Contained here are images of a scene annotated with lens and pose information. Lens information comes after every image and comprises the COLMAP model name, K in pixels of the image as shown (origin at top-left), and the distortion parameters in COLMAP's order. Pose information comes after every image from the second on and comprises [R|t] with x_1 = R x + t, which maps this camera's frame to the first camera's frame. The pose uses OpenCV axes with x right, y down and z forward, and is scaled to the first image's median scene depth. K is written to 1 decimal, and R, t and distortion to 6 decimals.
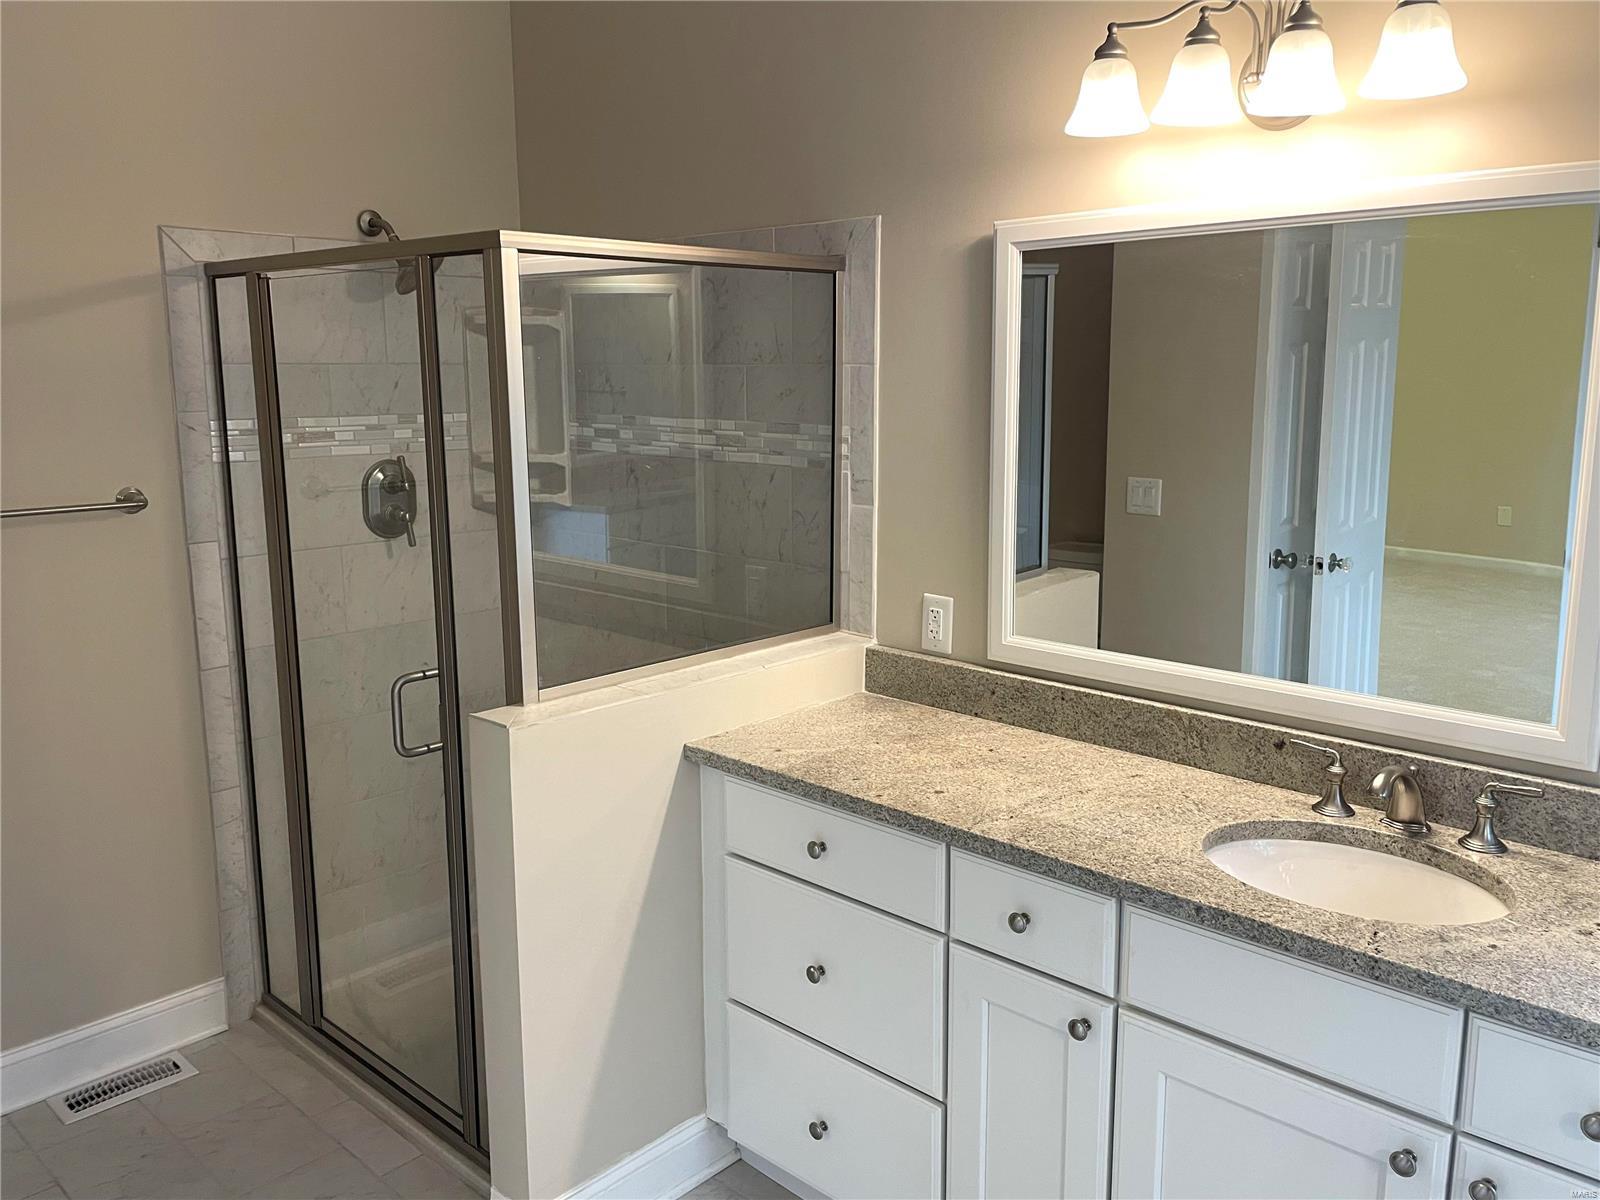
lens RADIAL K [[1258.6, 0, 798.5], [0, 1258.6, 601.5], [0, 0, 1]] dist [-0.003006, -0.005087]
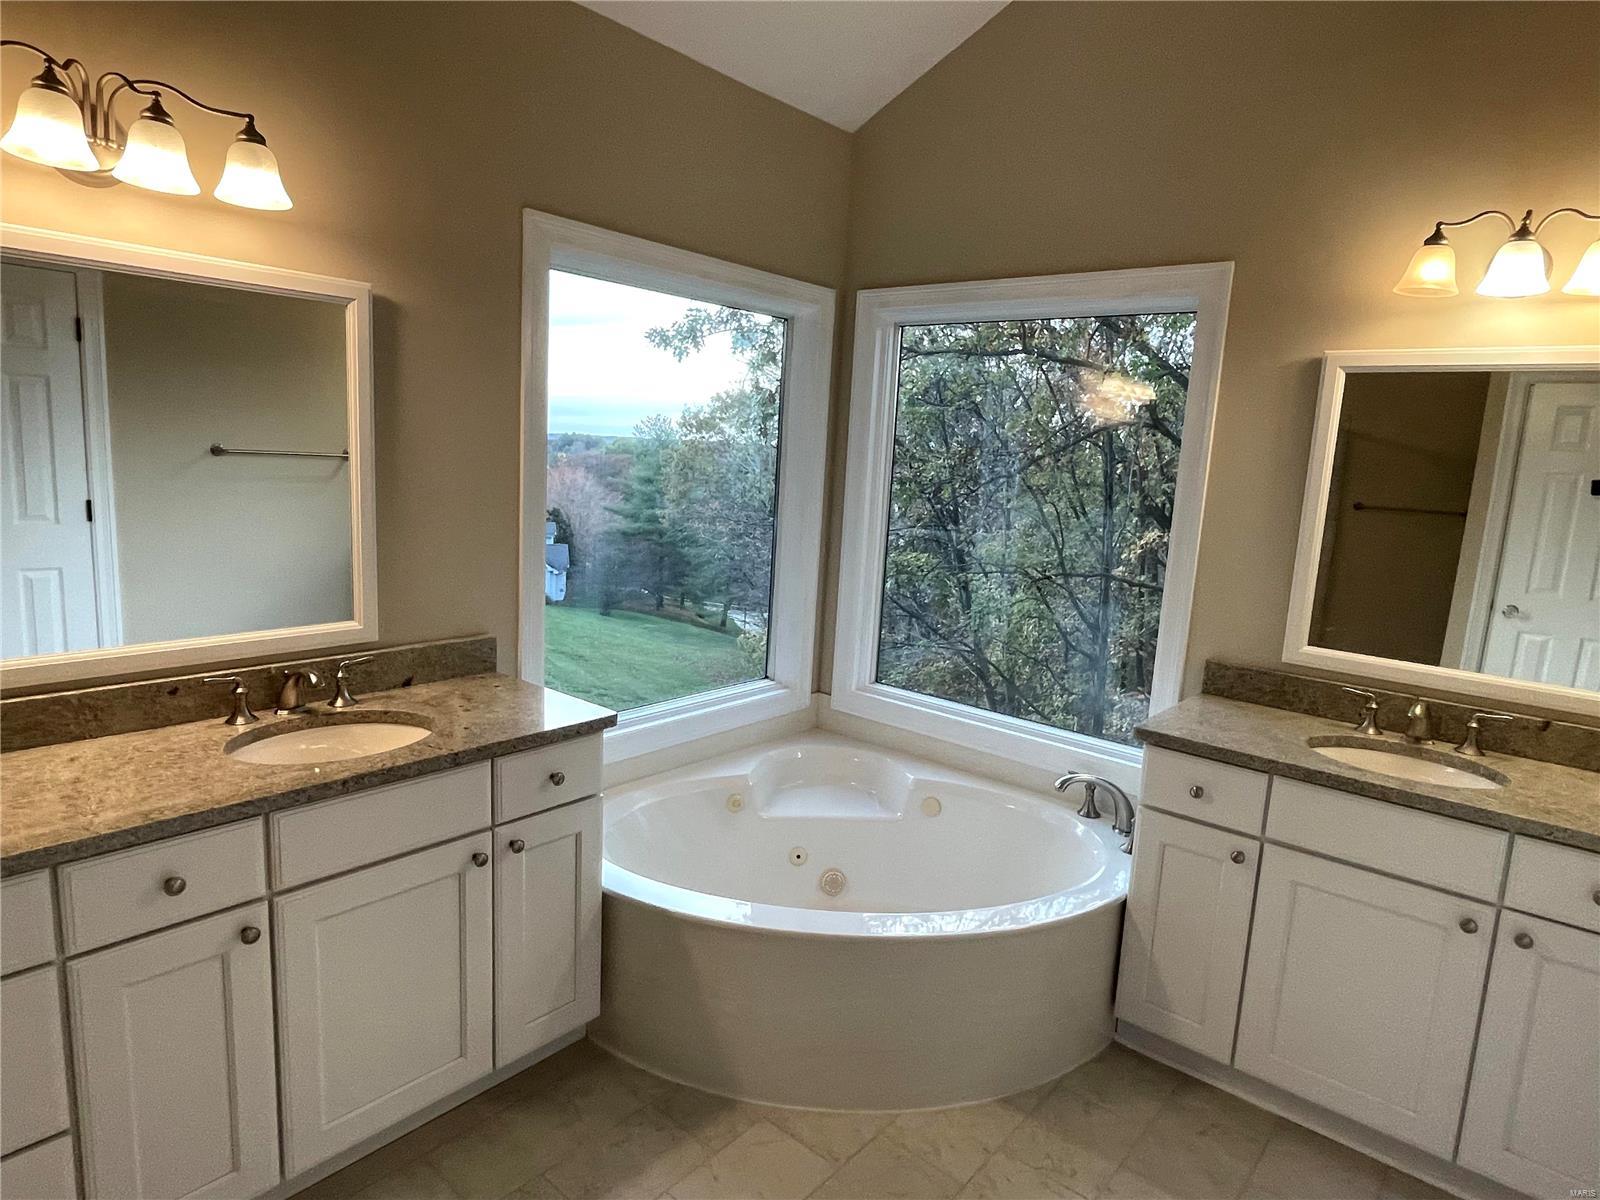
lens RADIAL K [[928.3, 0, 797.8], [0, 928.3, 595.7], [0, 0, 1]] dist [0.002397, 0.000392]
pose [[-0.074521, -0.153505, 0.985334, -0.638883], [0.132313, 0.977823, 0.162342, -0.053494], [-0.988403, 0.142470, -0.052558, 0.481178]]
